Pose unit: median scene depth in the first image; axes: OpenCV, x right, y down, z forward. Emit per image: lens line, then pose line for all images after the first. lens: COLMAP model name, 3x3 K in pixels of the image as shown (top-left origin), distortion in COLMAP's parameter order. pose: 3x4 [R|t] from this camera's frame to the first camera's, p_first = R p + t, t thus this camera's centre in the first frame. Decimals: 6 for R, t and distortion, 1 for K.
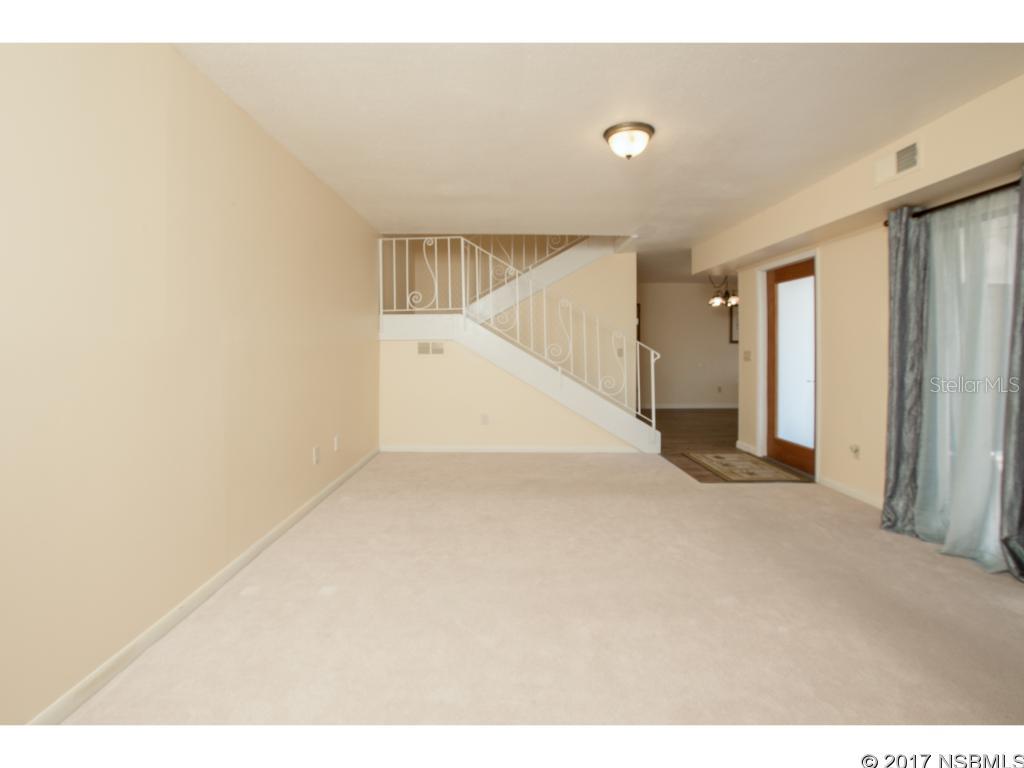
lens RADIAL K [[462.0, 0, 509.4], [0, 462.0, 352.9], [0, 0, 1]] dist [0.000068, 0.000008]
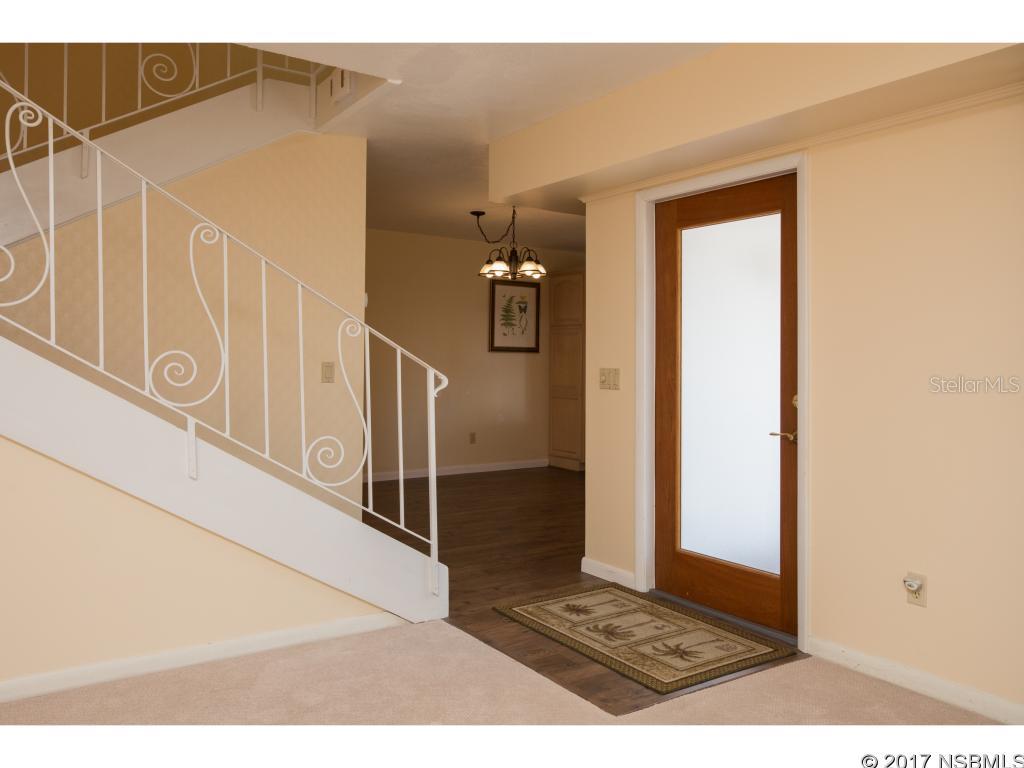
lens RADIAL K [[783.2, 0, 512.3], [0, 783.2, 350.6], [0, 0, 1]] dist [0.007196, 0.003810]
pose [[0.833757, 0.008189, 0.552071, -0.015446], [0.003139, 0.999804, -0.019571, -0.007581], [-0.552123, 0.018051, 0.833568, 0.381055]]
